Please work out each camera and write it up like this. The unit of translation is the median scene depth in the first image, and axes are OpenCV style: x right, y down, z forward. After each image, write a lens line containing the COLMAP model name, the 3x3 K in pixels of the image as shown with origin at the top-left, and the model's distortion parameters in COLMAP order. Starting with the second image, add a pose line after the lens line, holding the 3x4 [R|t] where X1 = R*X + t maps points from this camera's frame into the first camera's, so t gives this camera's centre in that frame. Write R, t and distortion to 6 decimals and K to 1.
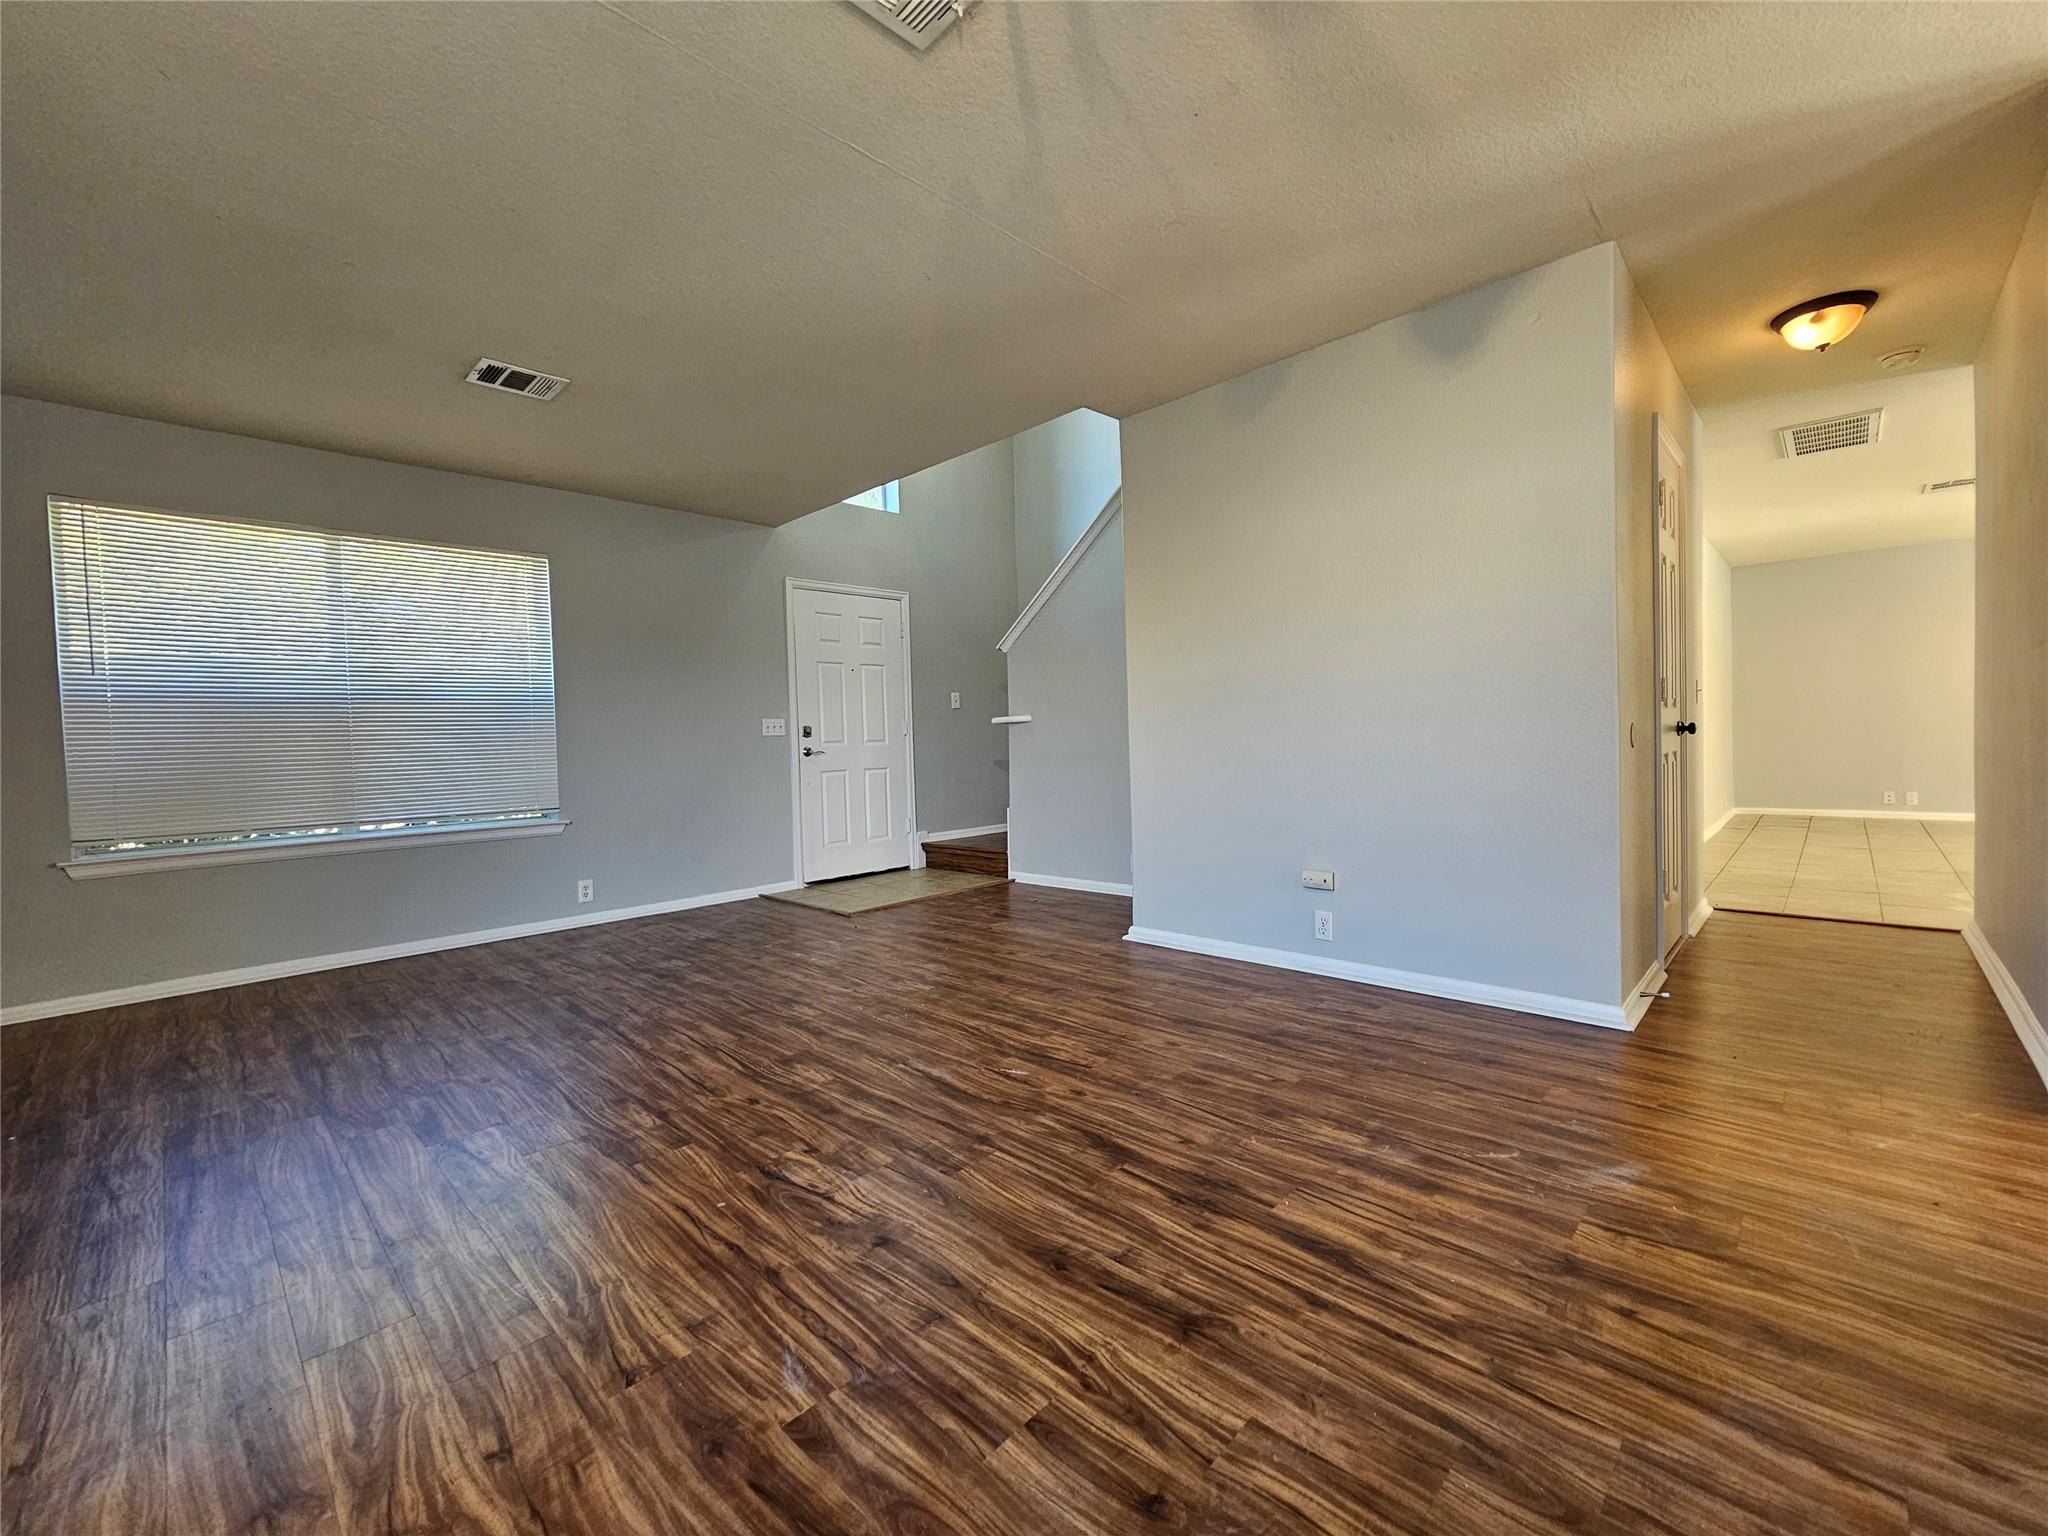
lens RADIAL K [[836.0, 0, 1030.0], [0, 836.0, 767.2], [0, 0, 1]] dist [-0.005788, 0.000726]
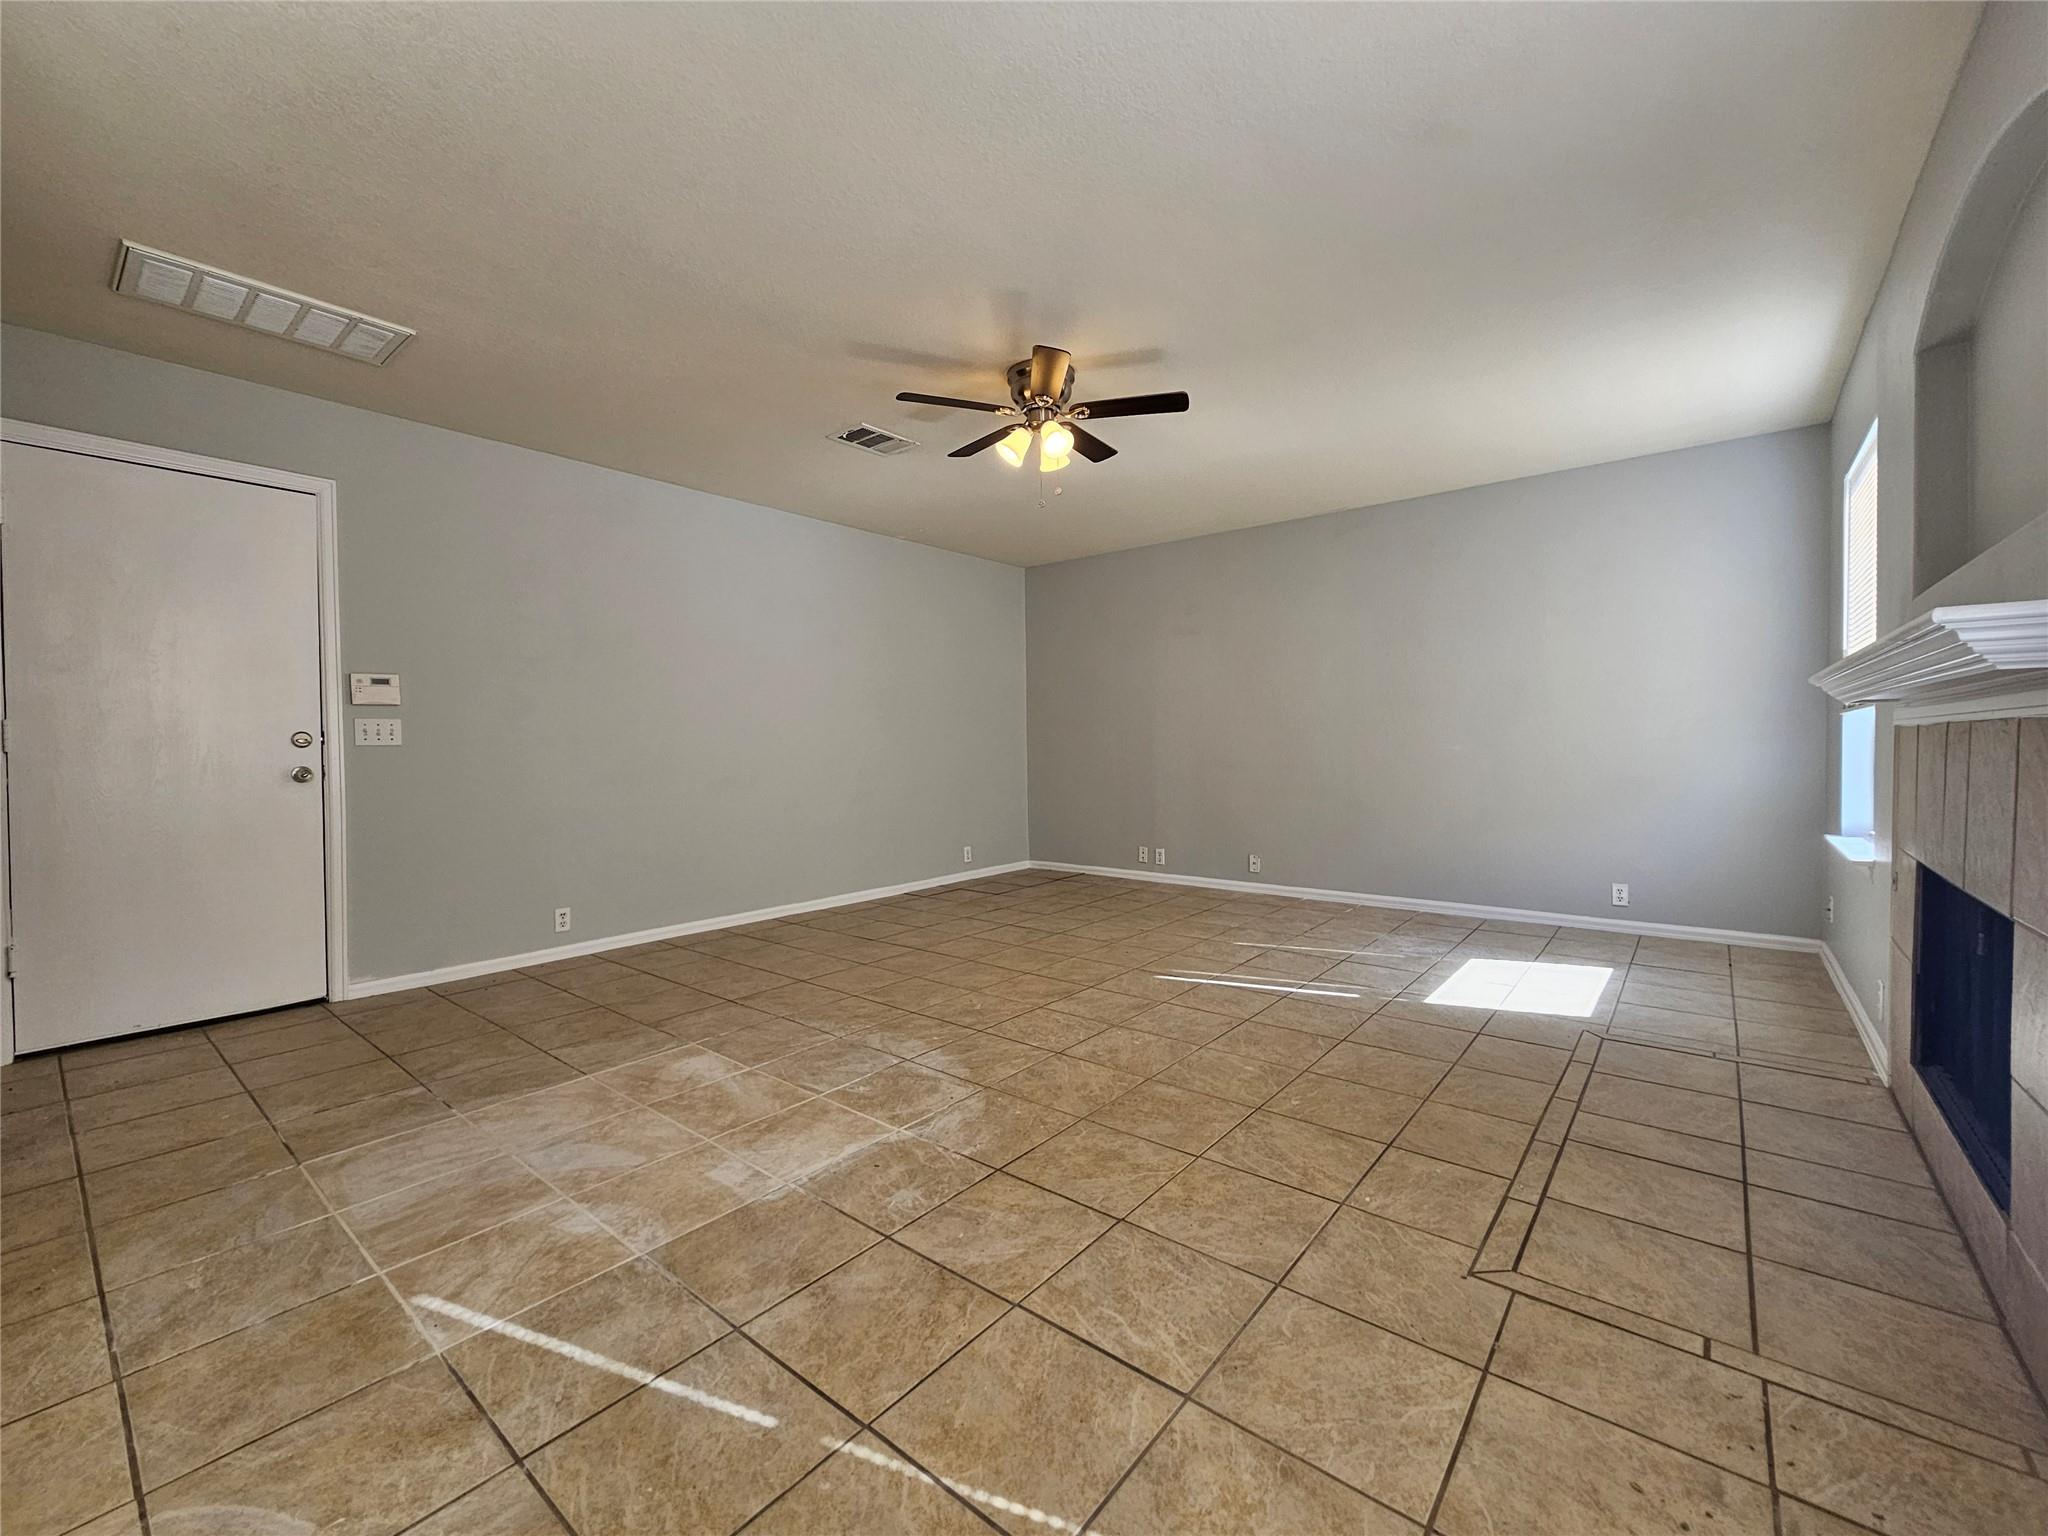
lens RADIAL K [[836.0, 0, 1019.0], [0, 836.0, 765.1], [0, 0, 1]] dist [-0.005788, 0.000726]
pose [[0.996958, 0.023783, 0.074229, 2.529709], [-0.023669, 0.999717, -0.002424, -0.135697], [-0.074266, 0.000659, 0.997238, 0.592733]]
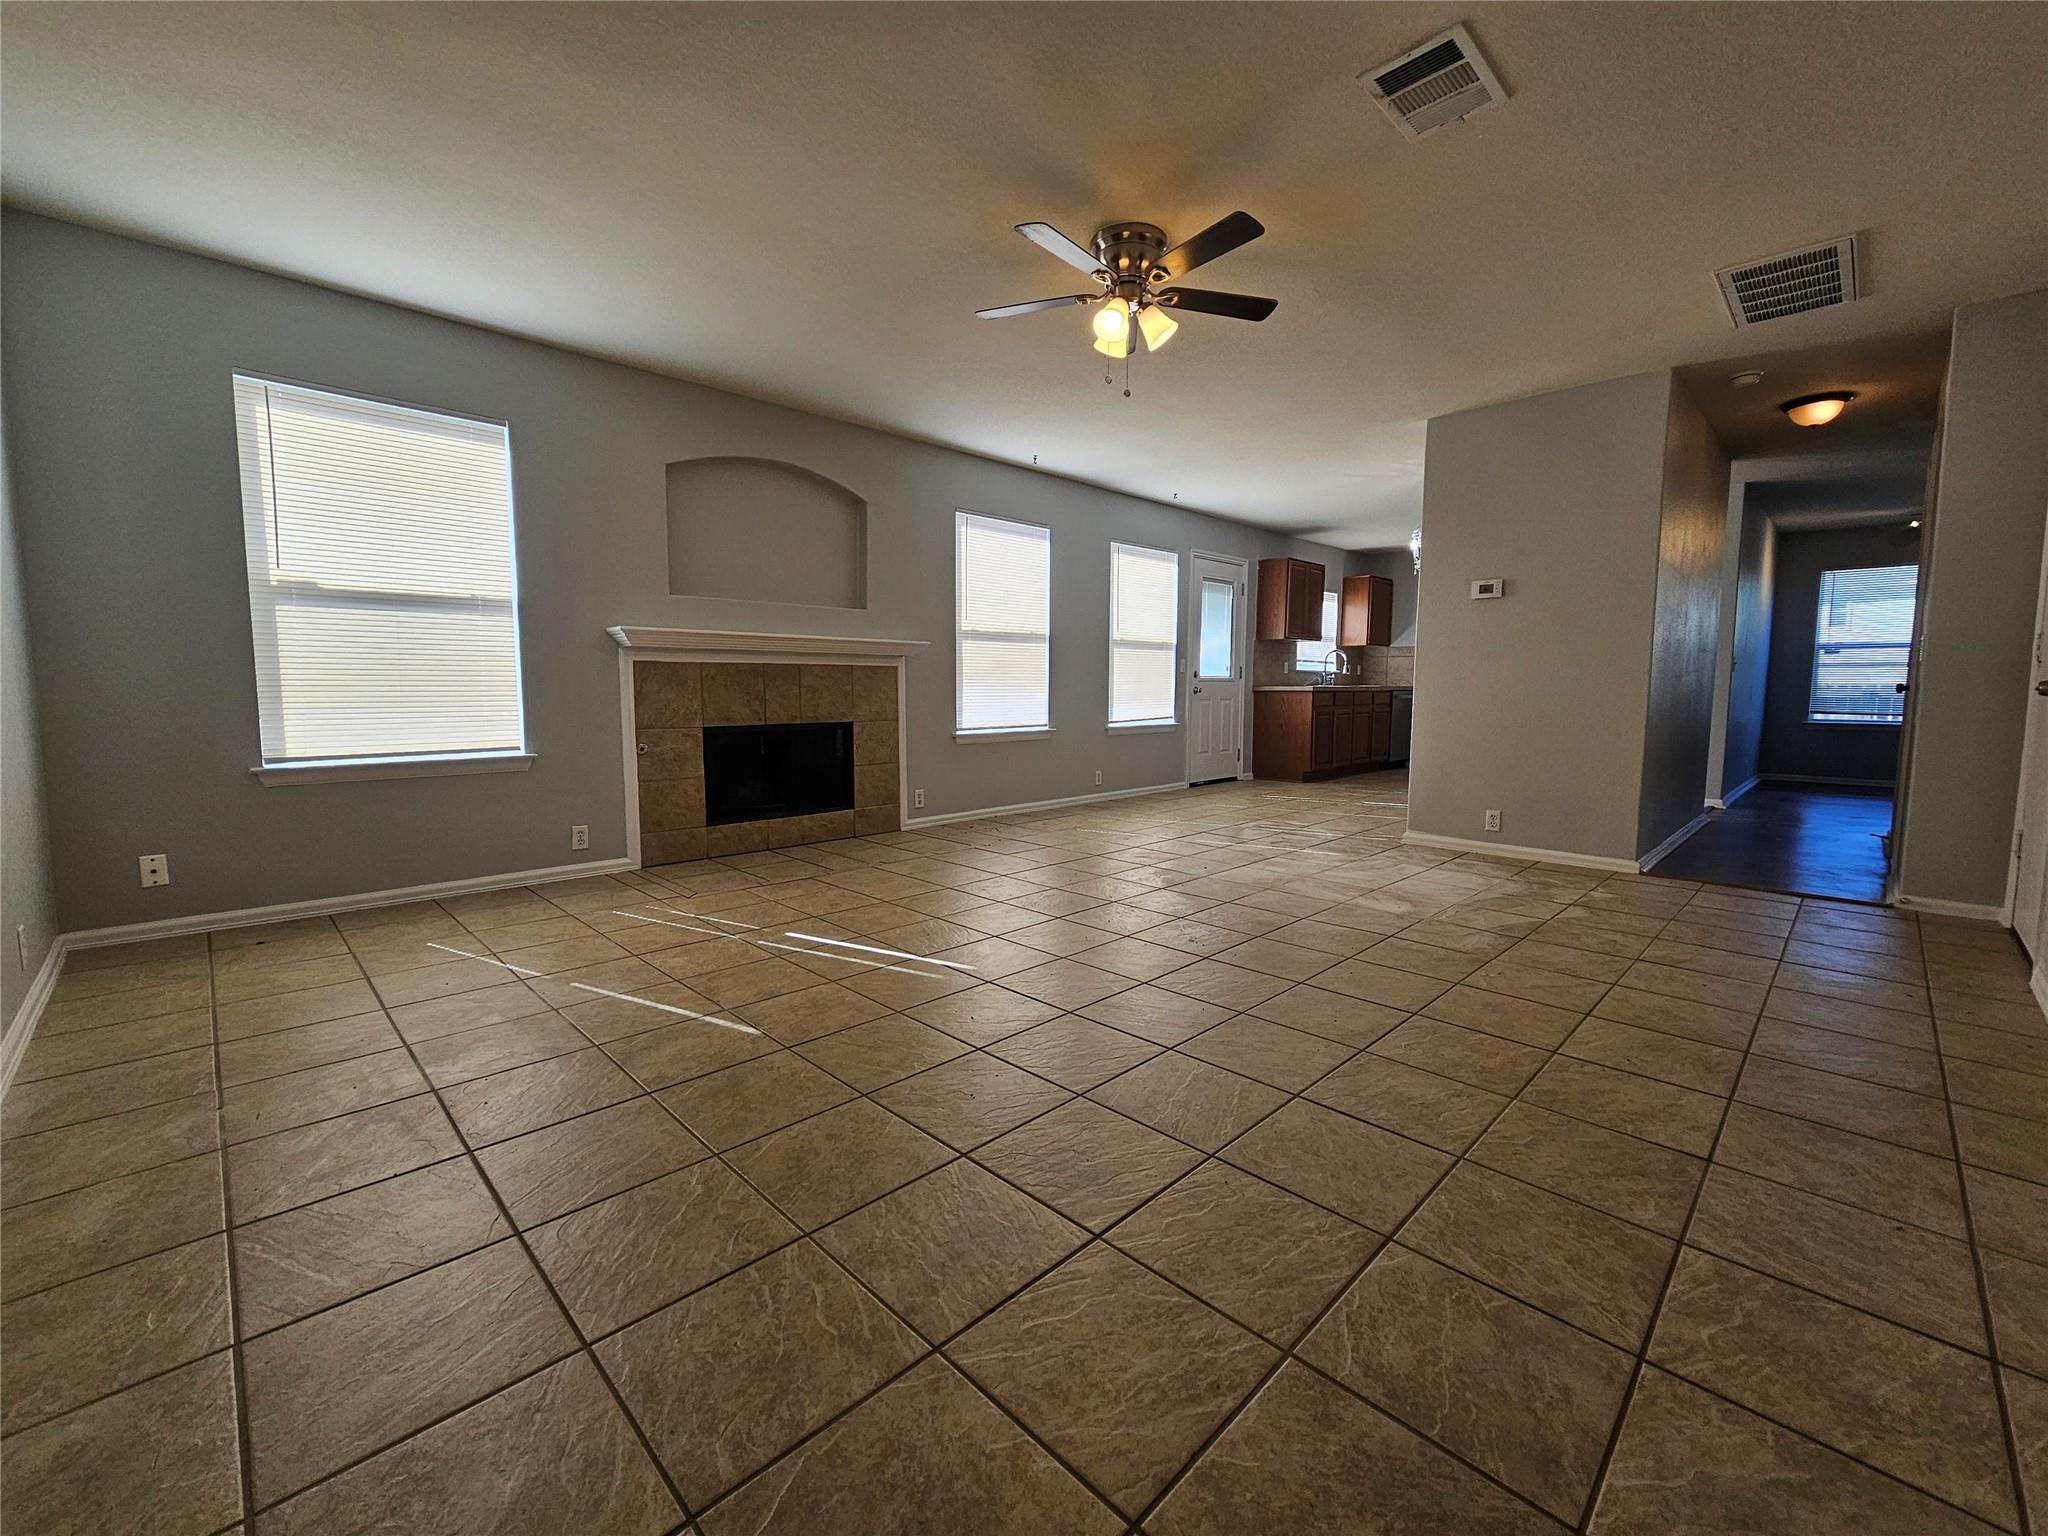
lens RADIAL K [[836.0, 0, 1037.8], [0, 836.0, 761.9], [0, 0, 1]] dist [-0.005788, 0.000726]
pose [[-0.999427, 0.026586, 0.020926, 2.777380], [0.029039, 0.991437, 0.127315, -0.183574], [-0.017362, 0.127850, -0.991642, 3.130479]]
